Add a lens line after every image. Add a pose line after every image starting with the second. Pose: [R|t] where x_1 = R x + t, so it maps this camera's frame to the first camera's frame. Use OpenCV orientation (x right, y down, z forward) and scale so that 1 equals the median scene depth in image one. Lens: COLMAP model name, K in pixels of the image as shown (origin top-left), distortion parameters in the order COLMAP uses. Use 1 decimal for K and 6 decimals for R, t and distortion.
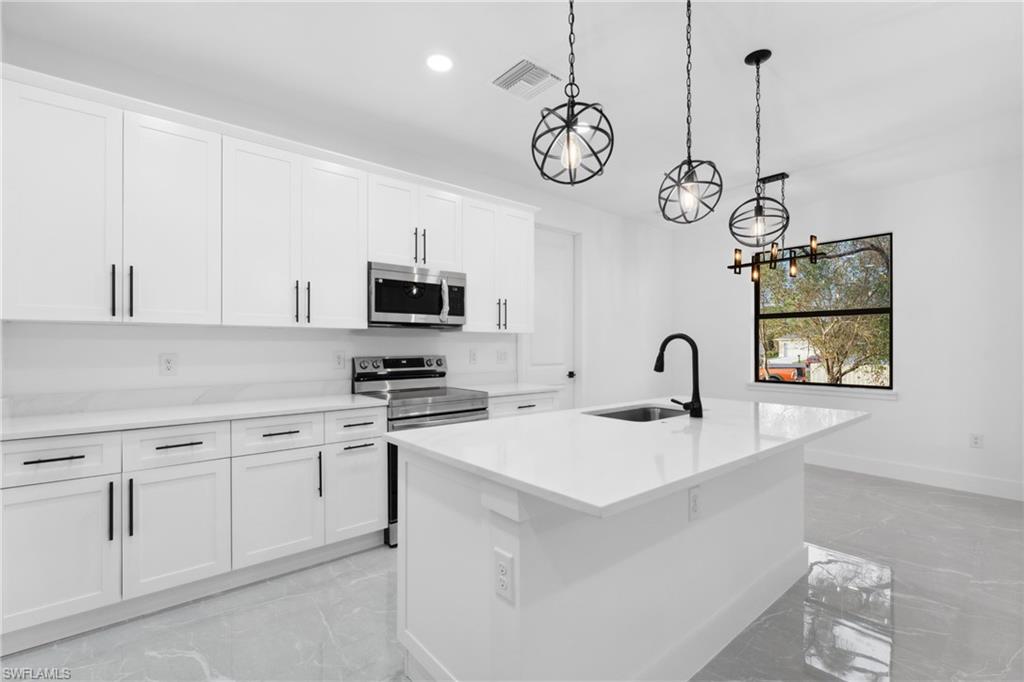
lens RADIAL K [[456.9, 0, 511.7], [0, 456.9, 343.6], [0, 0, 1]] dist [-0.000826, -0.000113]
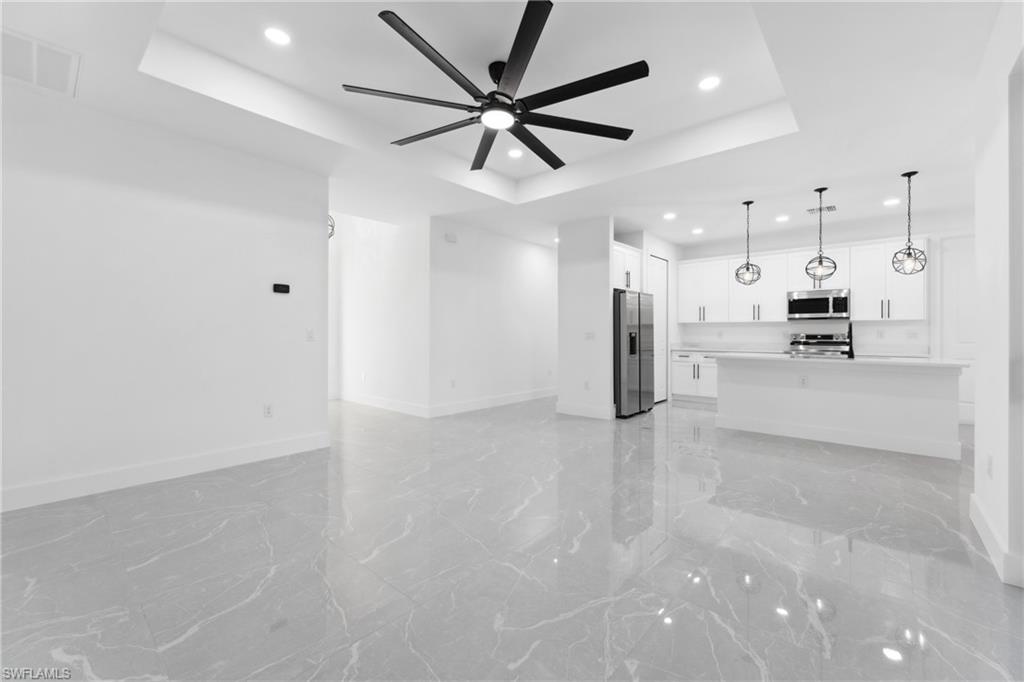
lens RADIAL K [[421.1, 0, 514.4], [0, 421.1, 332.9], [0, 0, 1]] dist [0.002445, 0.000360]
pose [[0.153772, -0.004071, -0.988098, 1.459188], [0.002392, 0.999990, -0.003748, 0.028530], [0.988103, -0.001787, 0.153780, -0.640145]]
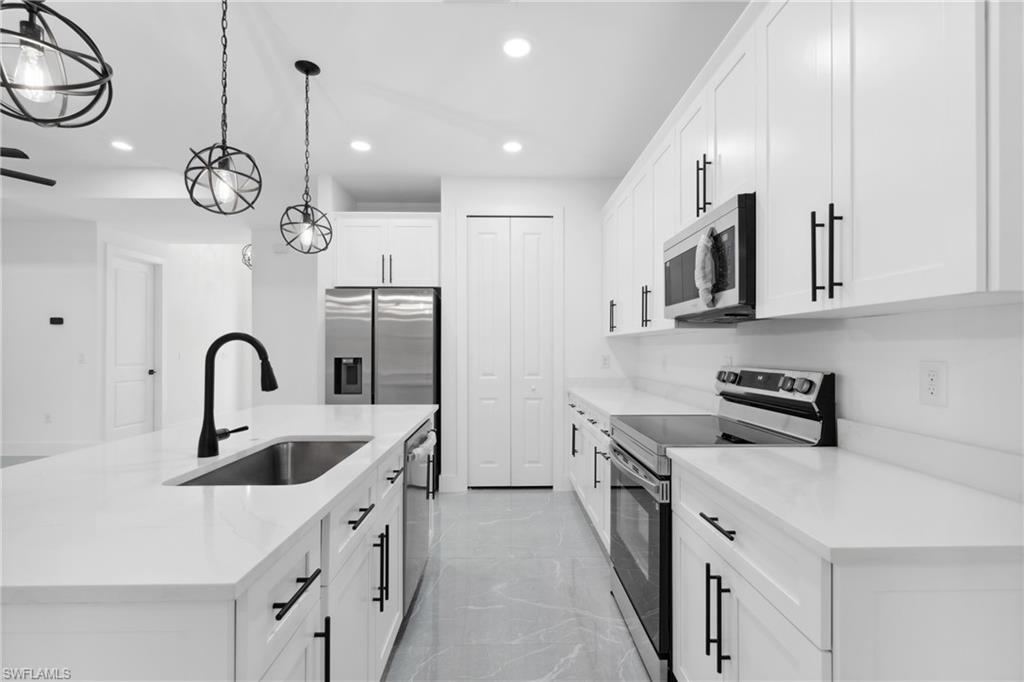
lens RADIAL K [[458.4, 0, 516.5], [0, 458.4, 345.3], [0, 0, 1]] dist [0.003450, 0.000439]
pose [[-0.620500, -0.008995, -0.784155, 0.429465], [0.001566, 0.999918, -0.012709, 0.006258], [0.784205, -0.009114, -0.620435, 1.175791]]
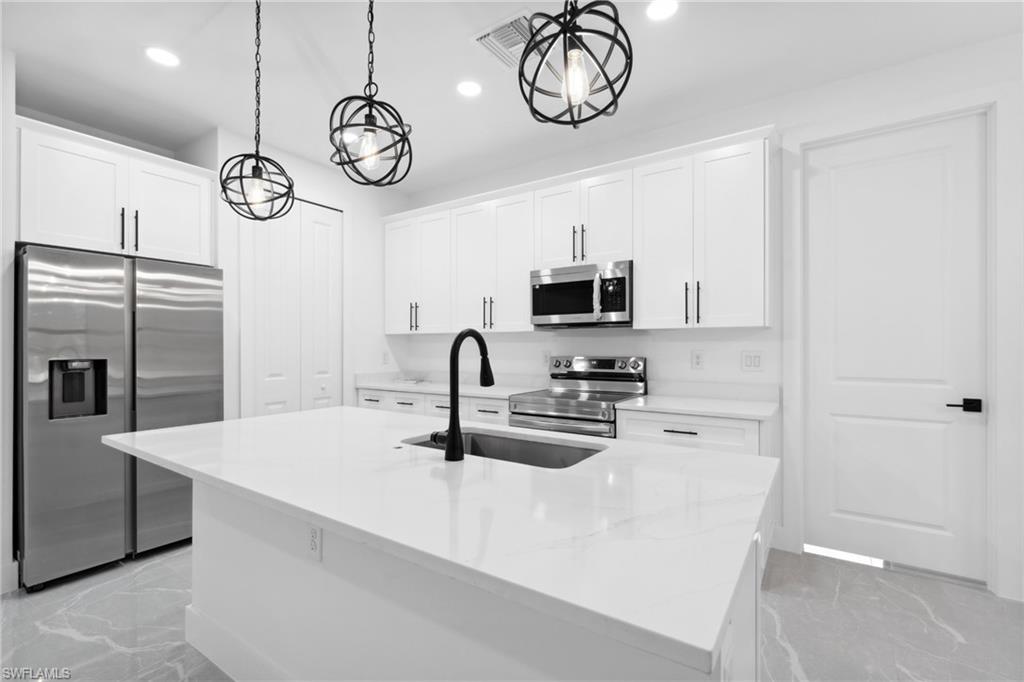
lens RADIAL K [[458.4, 0, 516.5], [0, 458.4, 345.3], [0, 0, 1]] dist [0.003450, 0.000439]
pose [[0.273375, -0.003578, -0.961901, 0.693998], [0.005852, 0.999981, -0.002057, 0.004123], [0.961890, -0.005067, 0.273391, 0.601892]]
